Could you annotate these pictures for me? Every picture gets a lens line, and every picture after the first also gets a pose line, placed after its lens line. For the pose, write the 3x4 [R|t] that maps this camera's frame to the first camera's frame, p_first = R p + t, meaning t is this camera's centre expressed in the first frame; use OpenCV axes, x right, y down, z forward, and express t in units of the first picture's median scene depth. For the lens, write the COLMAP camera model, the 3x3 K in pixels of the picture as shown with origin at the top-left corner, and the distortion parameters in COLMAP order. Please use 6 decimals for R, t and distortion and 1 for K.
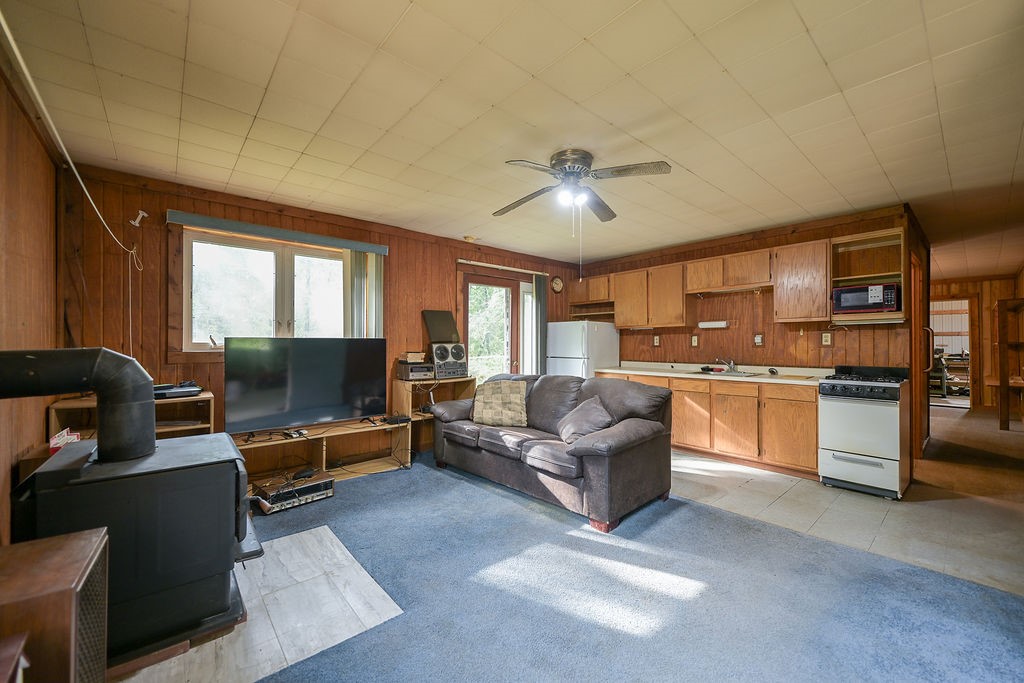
lens RADIAL K [[408.0, 0, 504.0], [0, 408.0, 340.6], [0, 0, 1]] dist [0.001764, 0.000077]
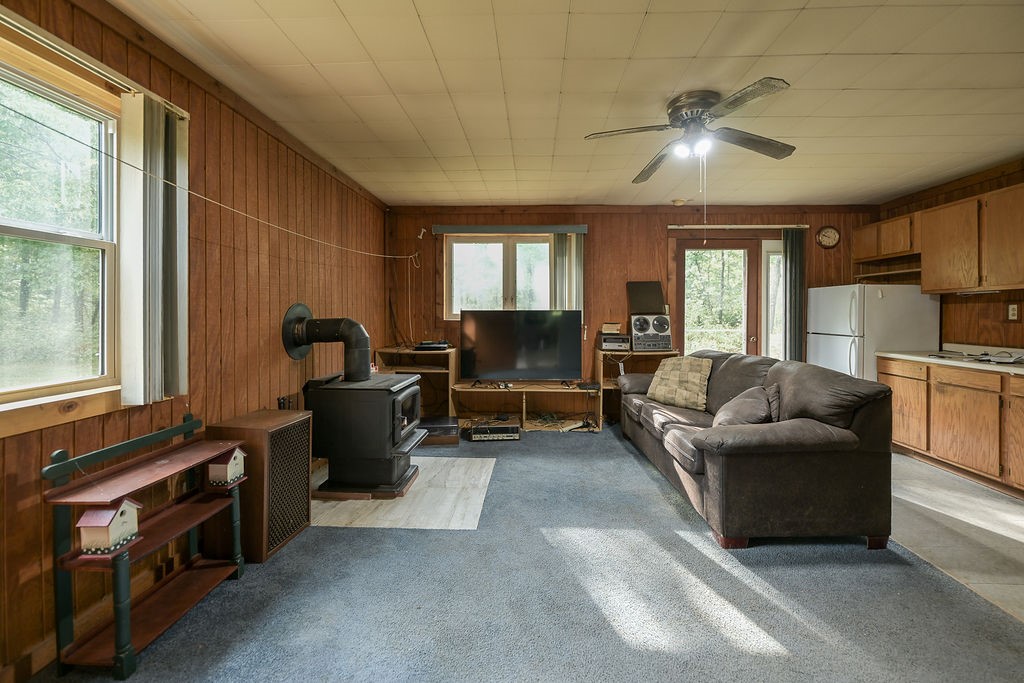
lens RADIAL K [[408.0, 0, 514.0], [0, 408.0, 314.0], [0, 0, 1]] dist [0.001764, 0.000077]
pose [[0.734995, 0.003237, -0.678065, 0.331553], [0.002715, 0.999967, 0.007717, -0.004436], [0.678067, -0.007513, 0.734961, 0.076842]]
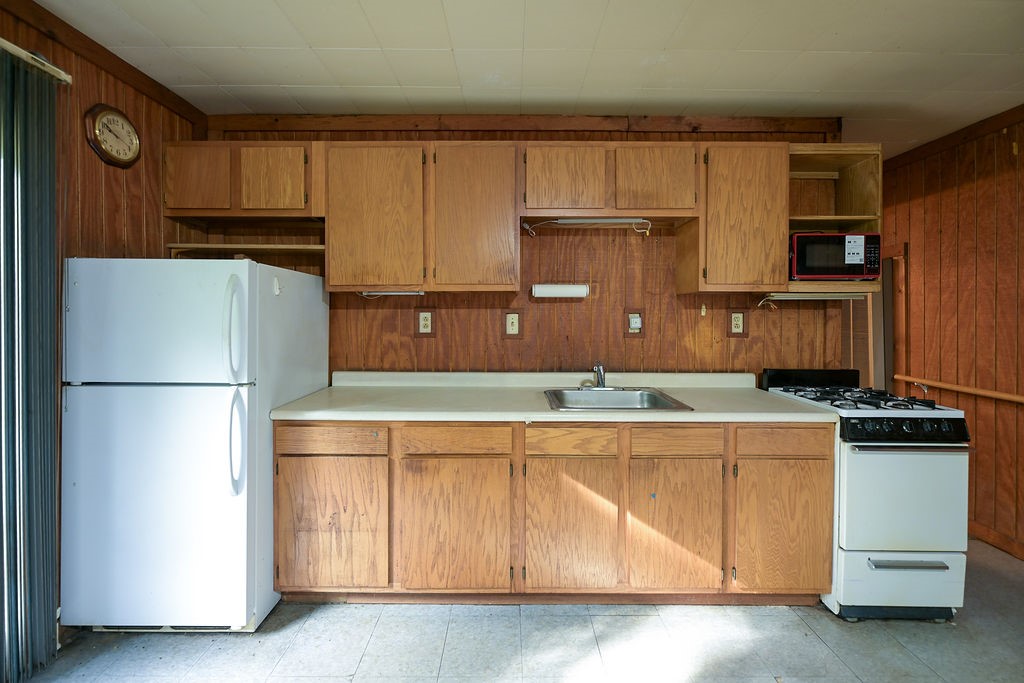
lens RADIAL K [[408.0, 0, 505.4], [0, 408.0, 318.1], [0, 0, 1]] dist [0.001764, 0.000077]
pose [[0.635777, -0.006883, 0.771842, 0.122241], [-0.010728, 0.999785, 0.017753, -0.017695], [-0.771799, -0.019567, 0.635566, 0.895005]]
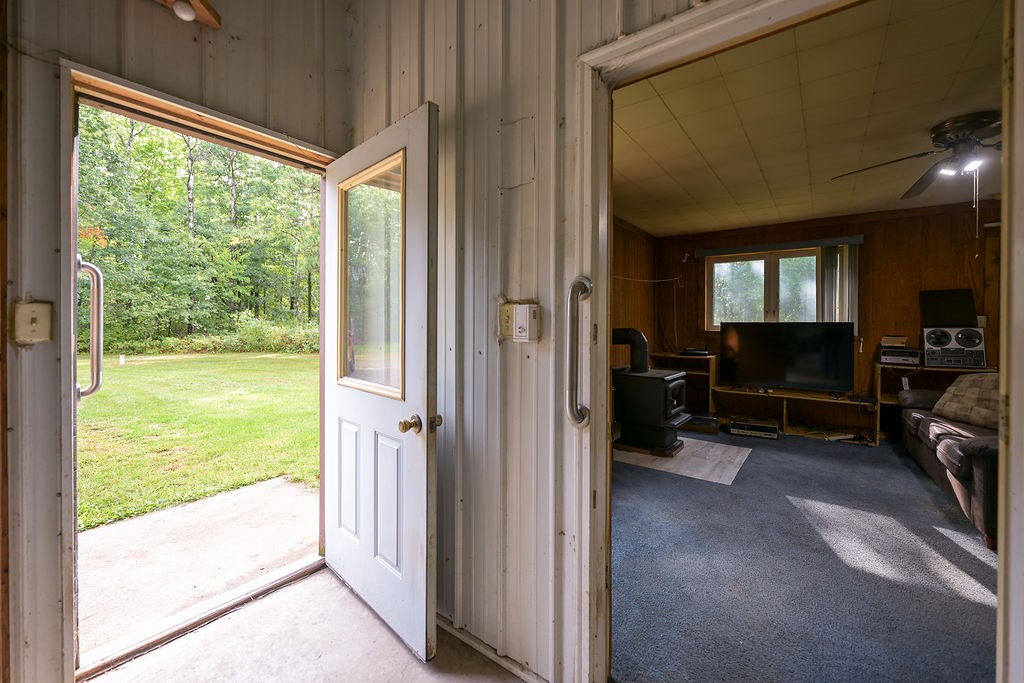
lens RADIAL K [[408.0, 0, 530.2], [0, 408.0, 327.2], [0, 0, 1]] dist [0.001764, 0.000077]
pose [[0.248784, 0.009501, -0.968512, 0.565821], [0.001343, 0.999948, 0.010155, -0.004131], [0.968558, -0.003827, 0.248758, -0.105043]]
